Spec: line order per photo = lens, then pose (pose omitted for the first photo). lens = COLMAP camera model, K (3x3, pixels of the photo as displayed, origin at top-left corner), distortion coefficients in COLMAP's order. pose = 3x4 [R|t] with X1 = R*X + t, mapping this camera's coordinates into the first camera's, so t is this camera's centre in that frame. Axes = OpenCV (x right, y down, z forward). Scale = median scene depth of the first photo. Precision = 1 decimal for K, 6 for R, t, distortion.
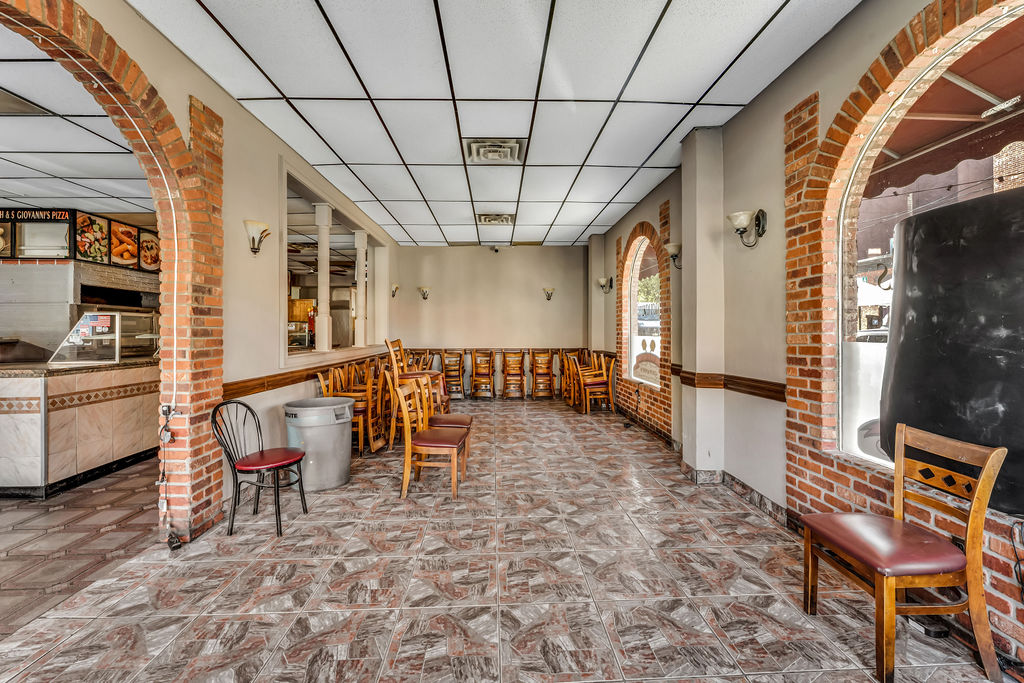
lens RADIAL K [[423.6, 0, 511.9], [0, 423.6, 334.0], [0, 0, 1]] dist [-0.009134, 0.000289]
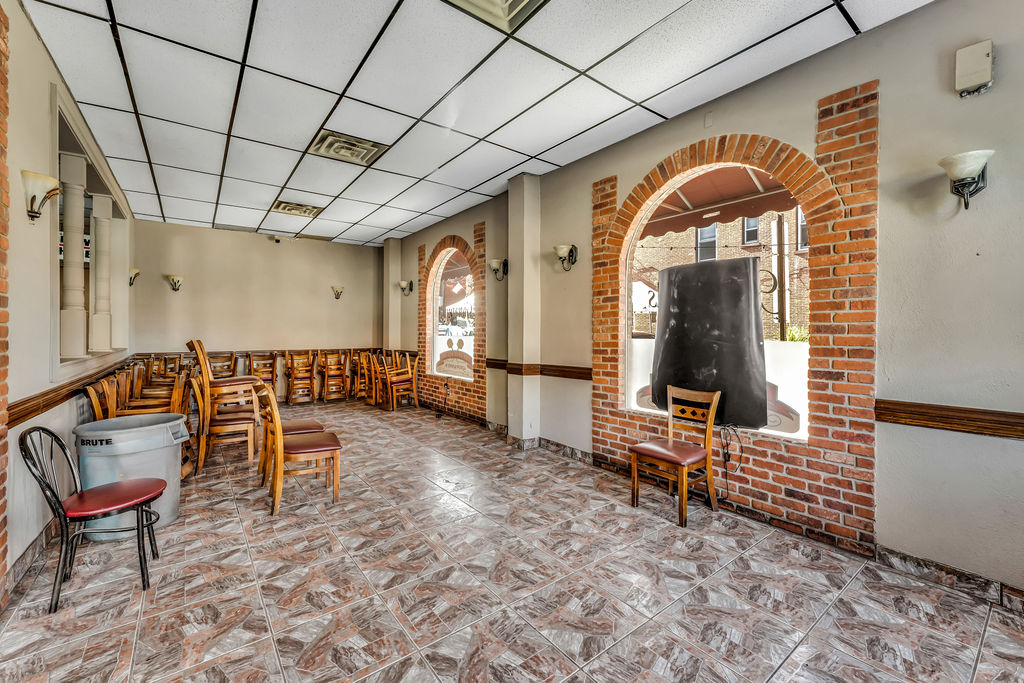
lens RADIAL K [[423.6, 0, 506.2], [0, 423.6, 337.8], [0, 0, 1]] dist [-0.009134, 0.000289]
pose [[0.819948, -0.005332, 0.572414, -0.426297], [0.000623, 0.999964, 0.008423, 0.001899], [-0.572438, -0.006550, 0.819922, -0.030036]]
